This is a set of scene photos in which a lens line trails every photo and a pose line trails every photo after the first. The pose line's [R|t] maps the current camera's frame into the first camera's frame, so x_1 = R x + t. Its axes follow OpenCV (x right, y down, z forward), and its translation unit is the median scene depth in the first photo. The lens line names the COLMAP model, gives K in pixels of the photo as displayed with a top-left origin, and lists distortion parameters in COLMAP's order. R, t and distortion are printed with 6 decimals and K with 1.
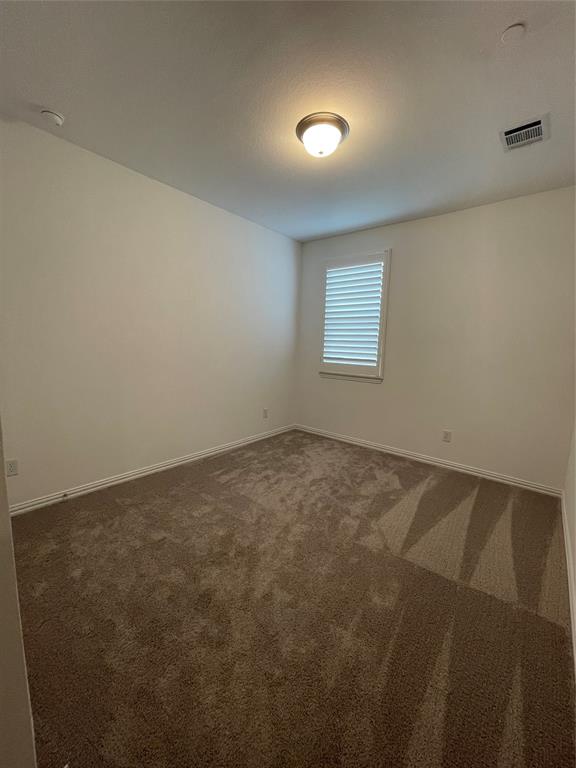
lens RADIAL K [[311.9, 0, 294.9], [0, 311.9, 381.9], [0, 0, 1]] dist [0.001100, -0.000096]
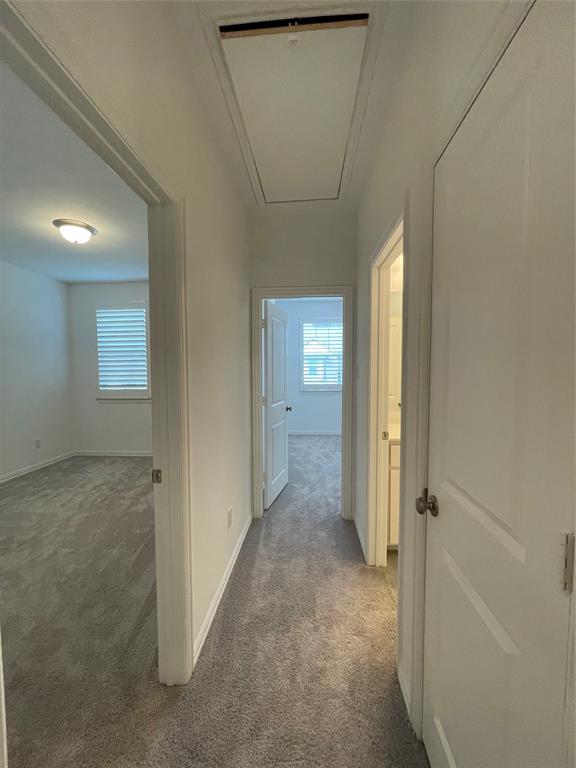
lens RADIAL K [[311.9, 0, 282.8], [0, 311.9, 391.2], [0, 0, 1]] dist [0.001100, -0.000096]
pose [[0.830582, -0.064258, 0.553177, 0.024197], [0.096519, 0.994898, -0.029352, 0.059254], [-0.548468, 0.077771, 0.832547, -0.454832]]
